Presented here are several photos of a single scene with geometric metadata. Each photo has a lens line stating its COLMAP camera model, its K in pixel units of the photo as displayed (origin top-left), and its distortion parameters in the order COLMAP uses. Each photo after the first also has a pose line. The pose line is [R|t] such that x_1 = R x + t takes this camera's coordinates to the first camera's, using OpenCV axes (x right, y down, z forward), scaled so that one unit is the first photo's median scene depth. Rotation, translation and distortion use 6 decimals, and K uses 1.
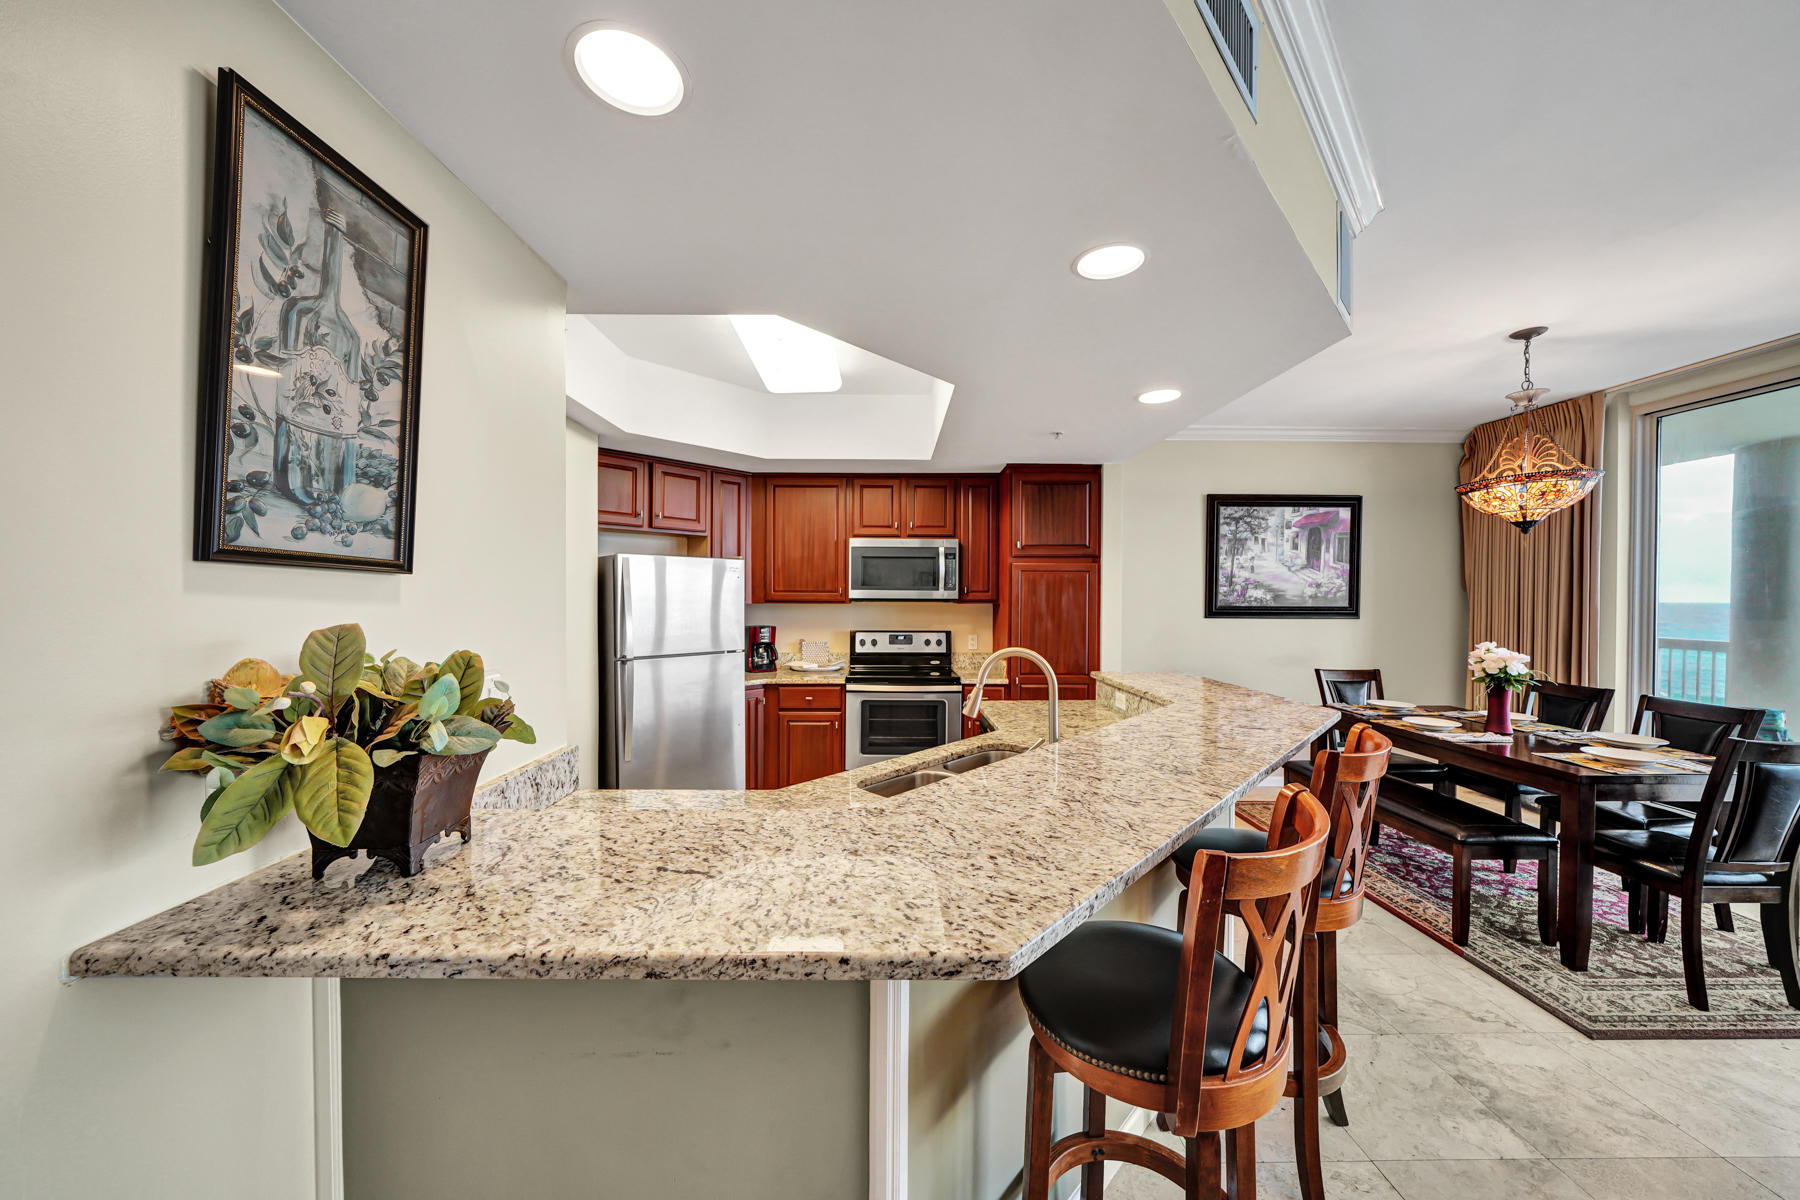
lens RADIAL K [[621.6, 0, 890.6], [0, 621.6, 598.0], [0, 0, 1]] dist [-0.005271, 0.000341]
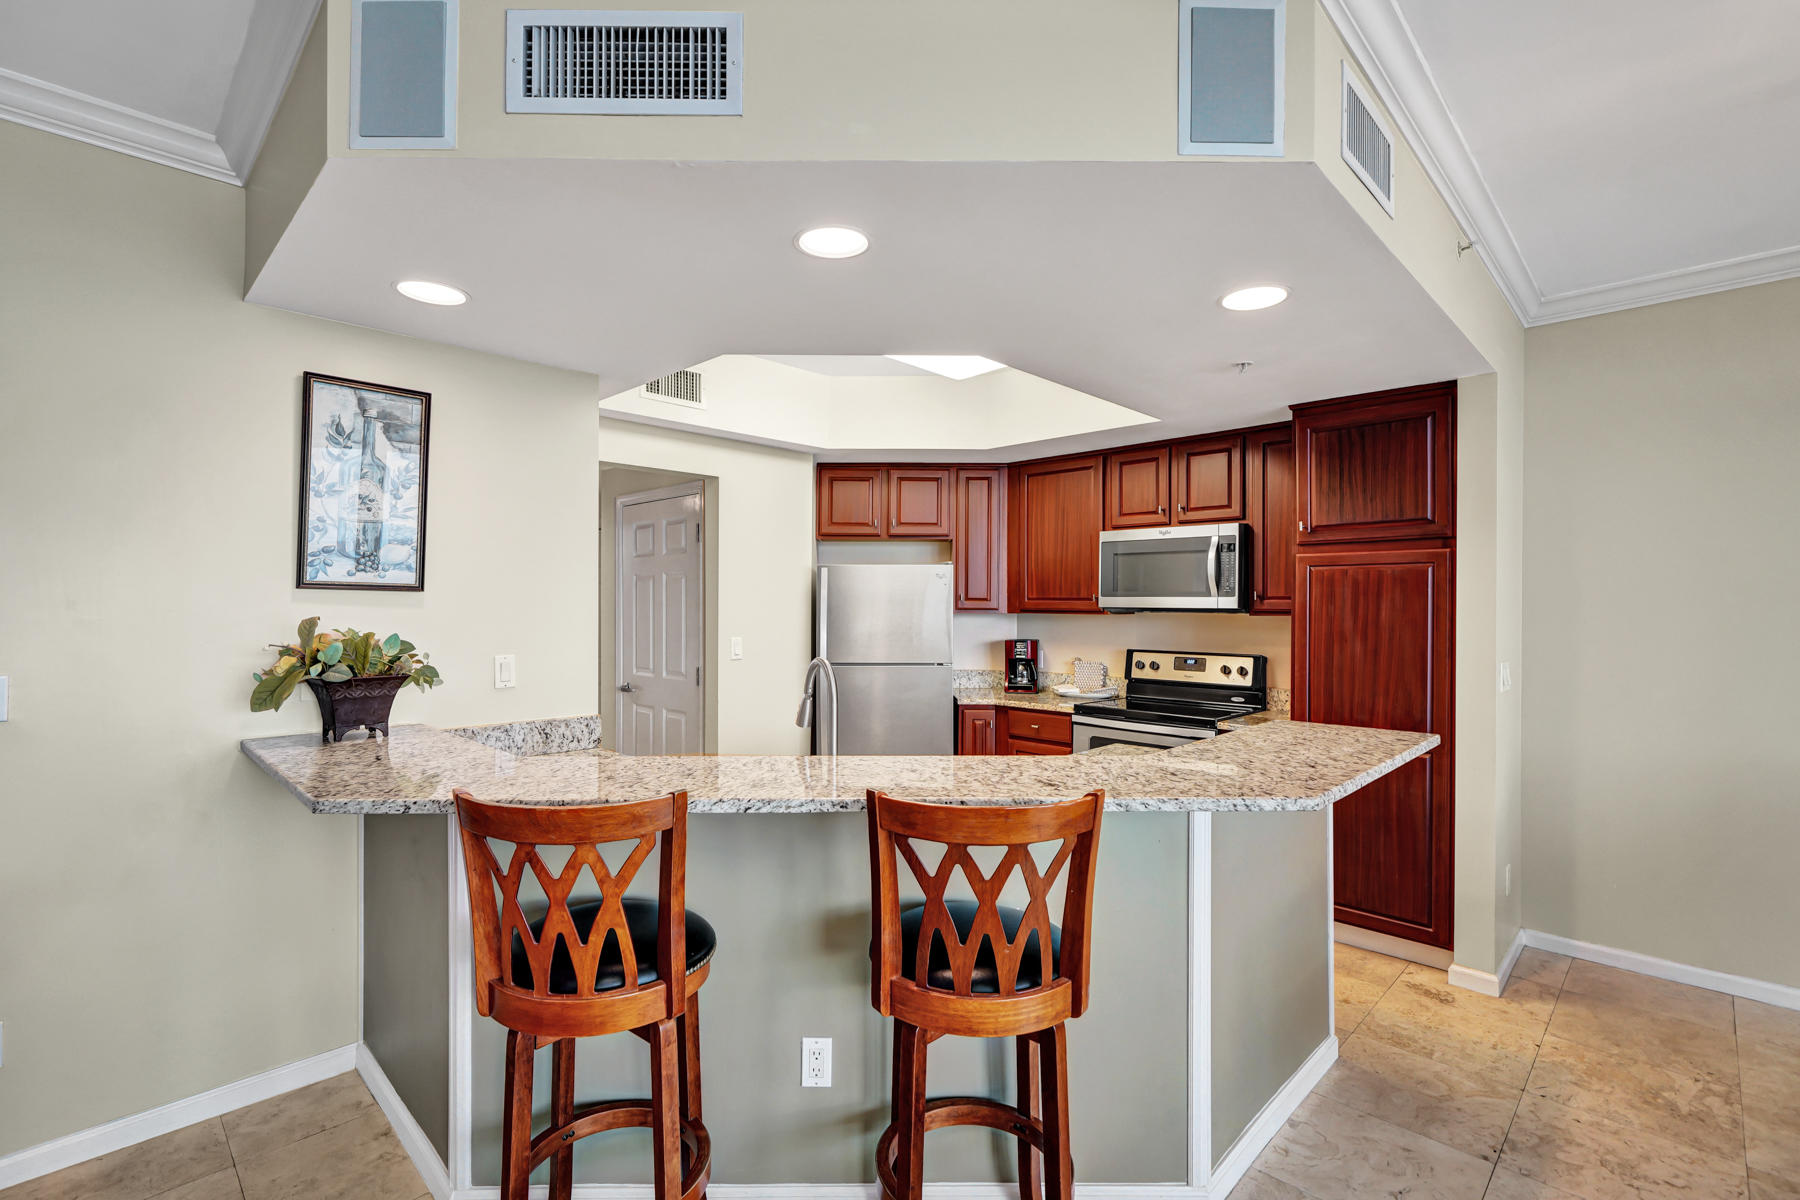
lens RADIAL K [[819.6, 0, 891.3], [0, 819.6, 597.5], [0, 0, 1]] dist [0.004444, 0.000314]
pose [[0.708447, -0.004926, -0.705747, 0.507415], [-0.003282, 0.999942, -0.010274, -0.000627], [0.705757, 0.009595, 0.708389, 0.077200]]
